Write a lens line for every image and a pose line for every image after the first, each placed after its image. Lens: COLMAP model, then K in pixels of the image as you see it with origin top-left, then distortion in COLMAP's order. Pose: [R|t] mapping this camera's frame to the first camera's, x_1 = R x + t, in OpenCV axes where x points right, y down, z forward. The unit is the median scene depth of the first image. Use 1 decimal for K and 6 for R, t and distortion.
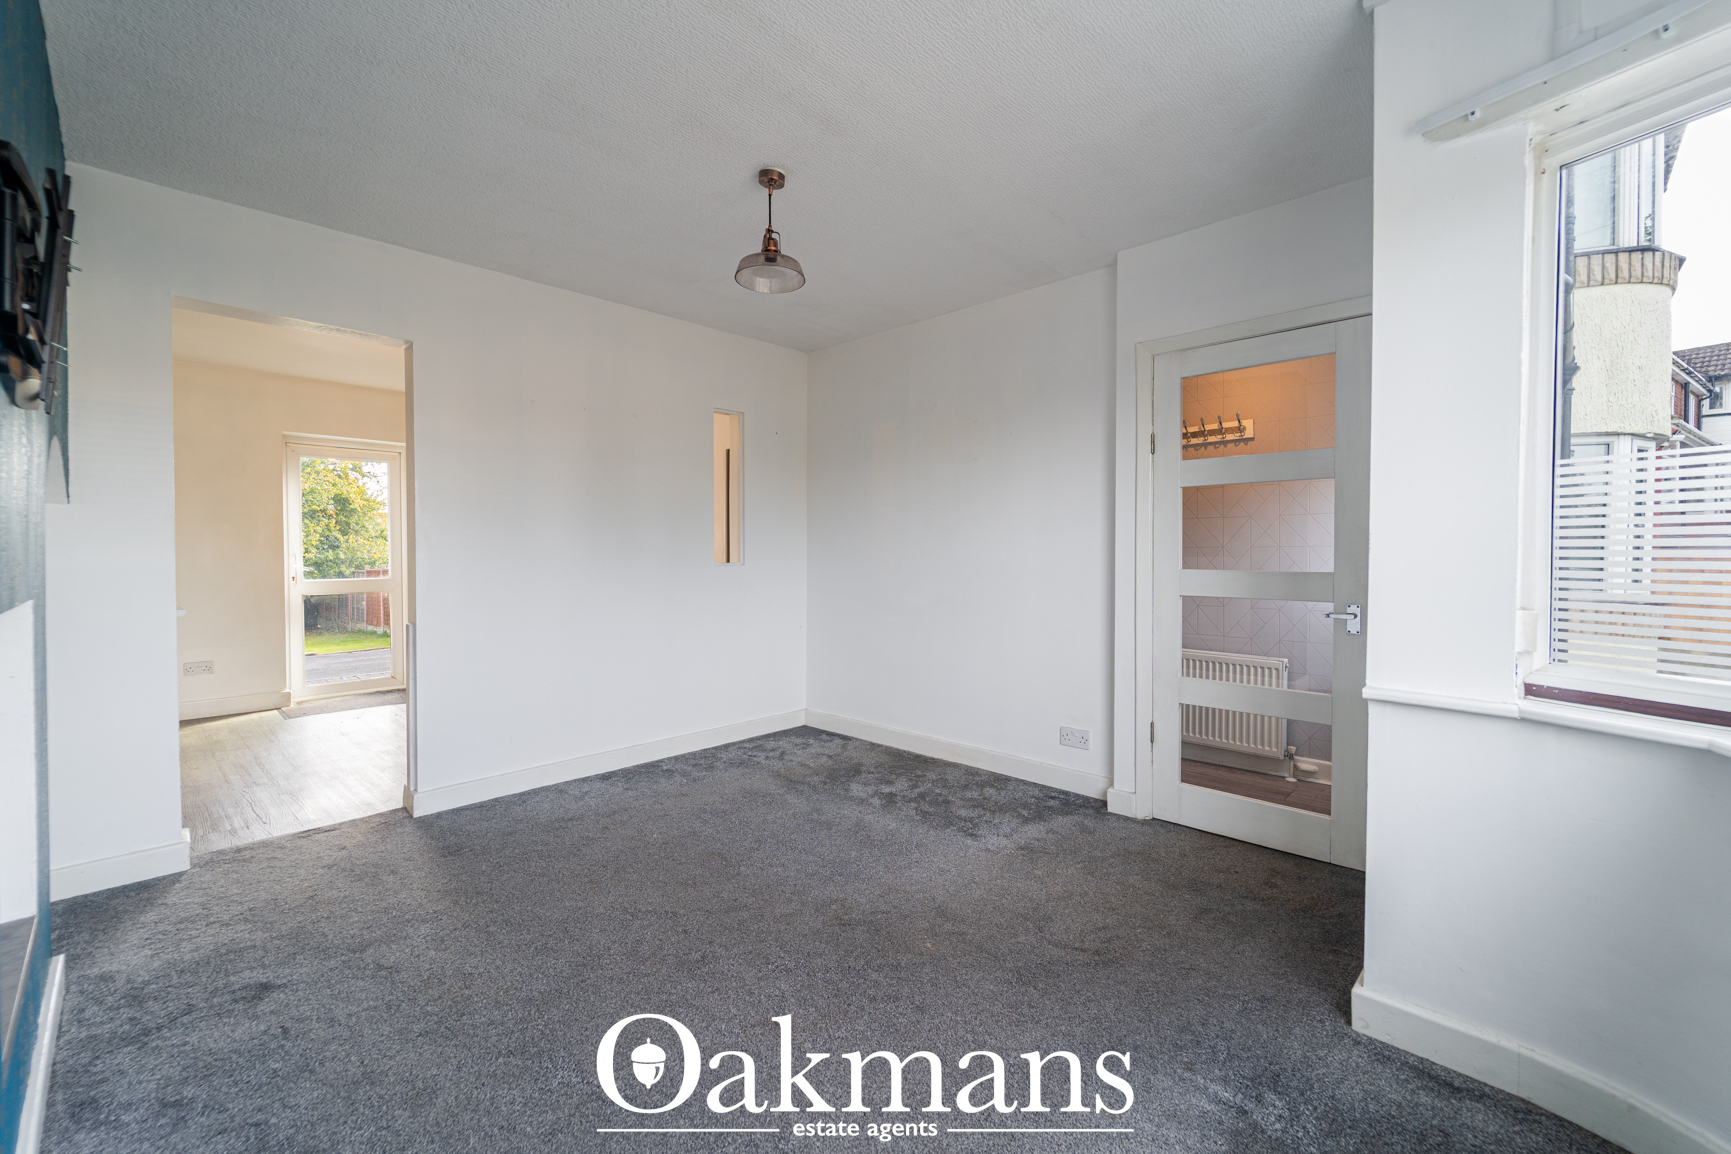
lens RADIAL K [[717.9, 0, 864.7], [0, 717.9, 565.6], [0, 0, 1]] dist [-0.001222, -0.000549]
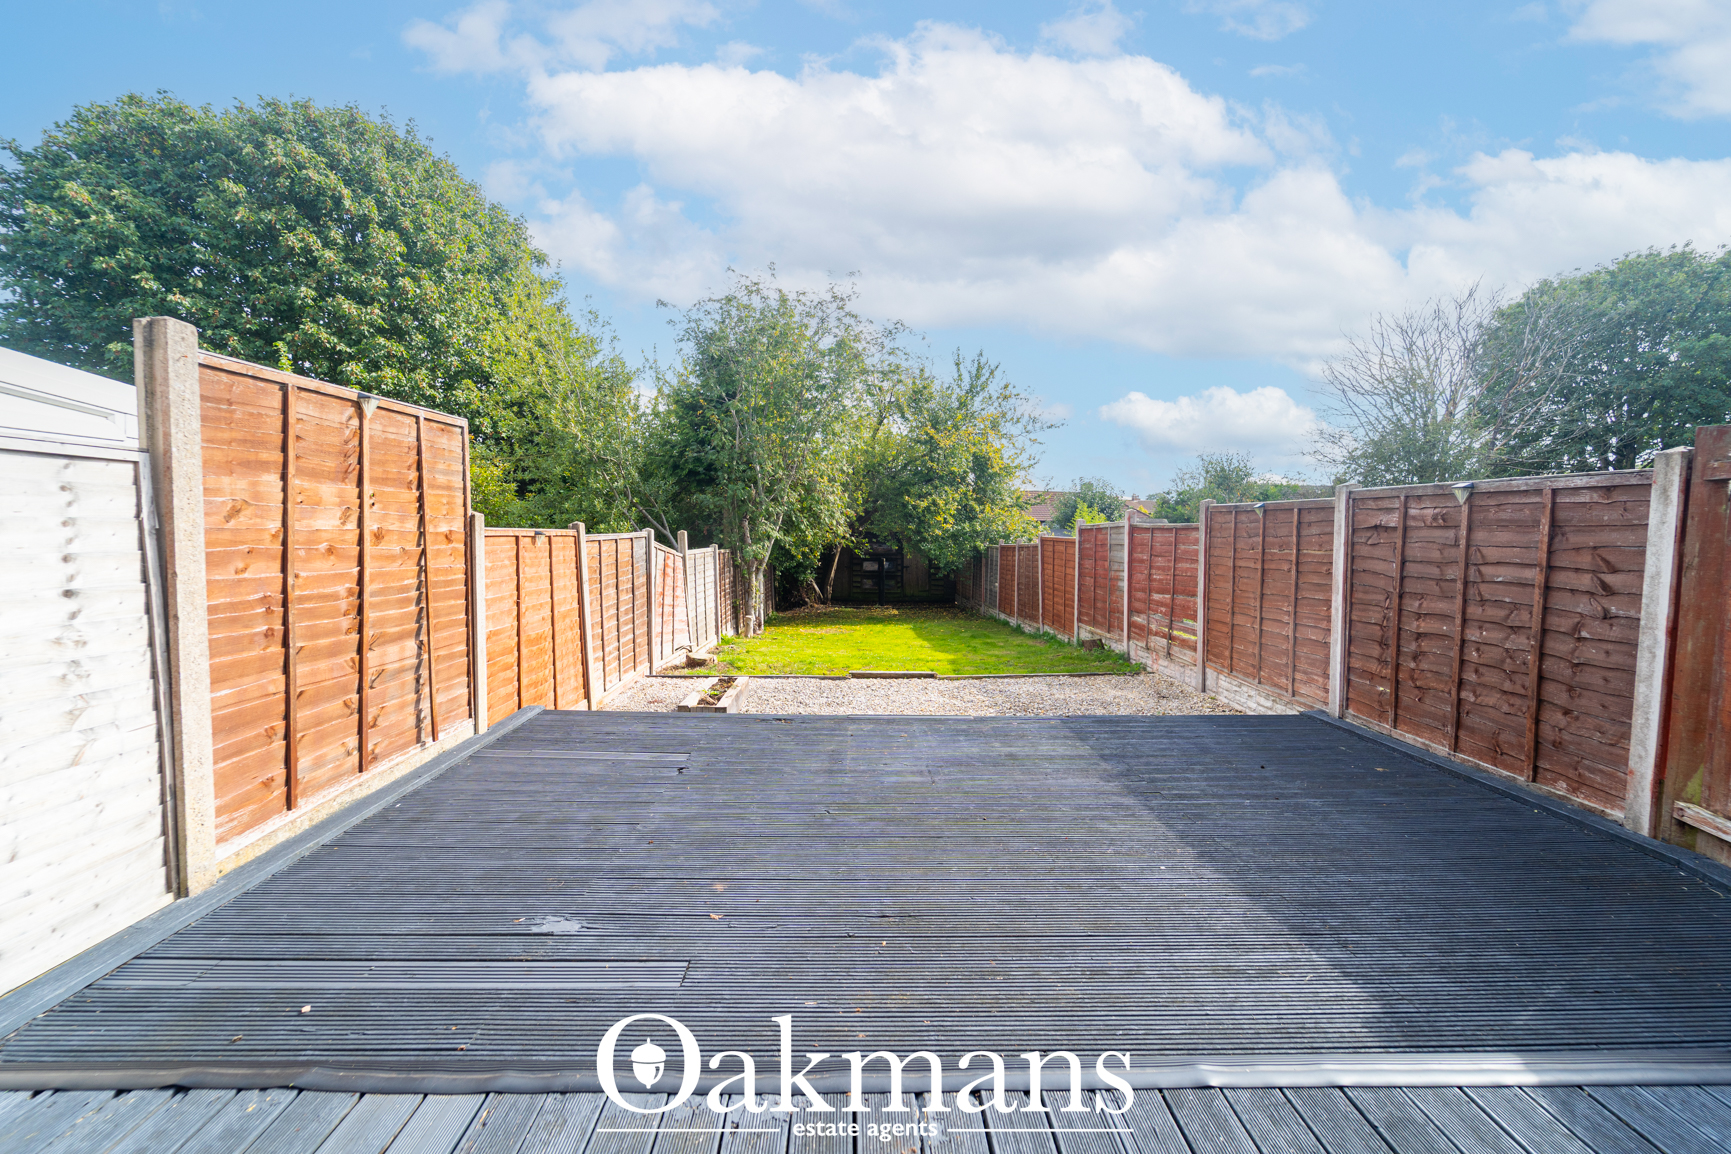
lens RADIAL K [[702.4, 0, 864.7], [0, 702.4, 564.5], [0, 0, 1]] dist [0.000372, -0.000525]
pose [[0.699745, 0.042426, -0.713132, -0.916594], [-0.020757, 0.999021, 0.039068, 0.001983], [0.714091, -0.012535, 0.699941, 1.302371]]
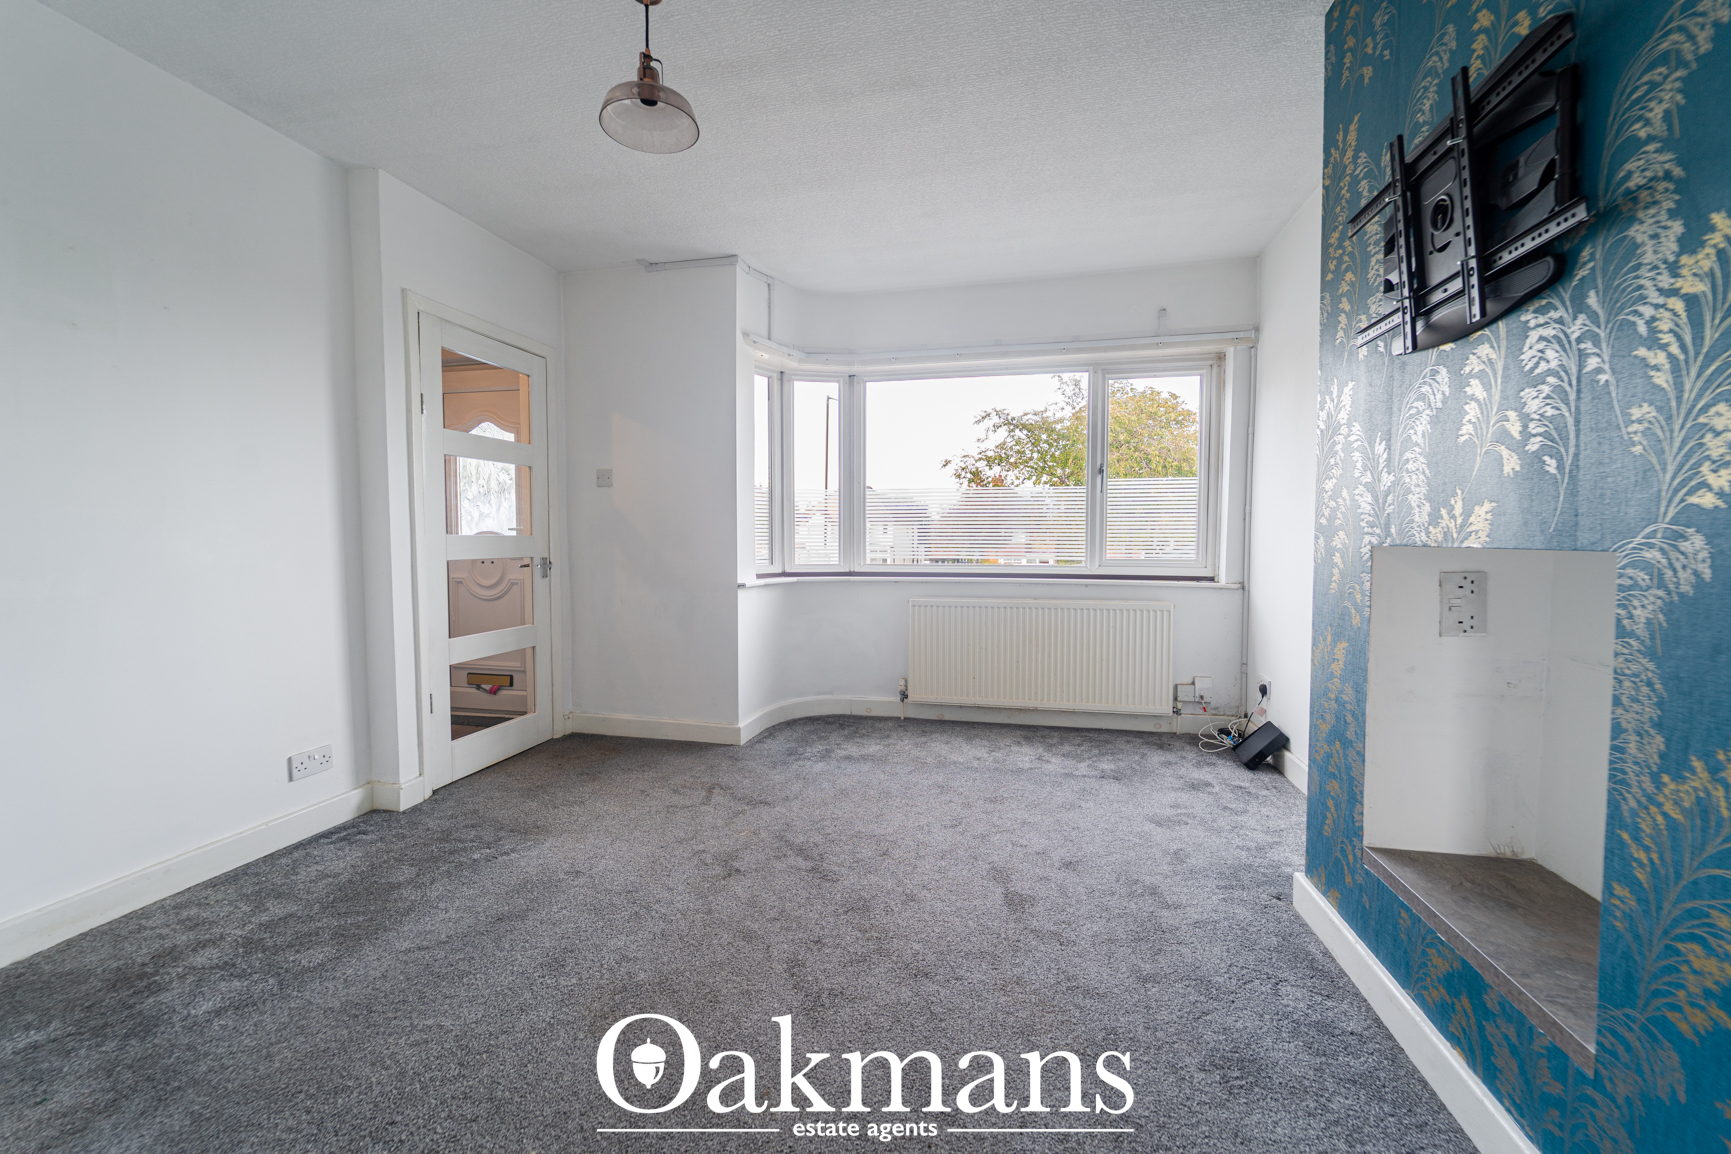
lens RADIAL K [[697.0, 0, 863.5], [0, 697.0, 569.2], [0, 0, 1]] dist [0.003524, -0.002592]
pose [[-0.524223, -0.037553, 0.850753, -0.431994], [0.018677, 0.998280, 0.055574, 0.004637], [-0.851376, 0.045022, -0.522619, 0.602881]]
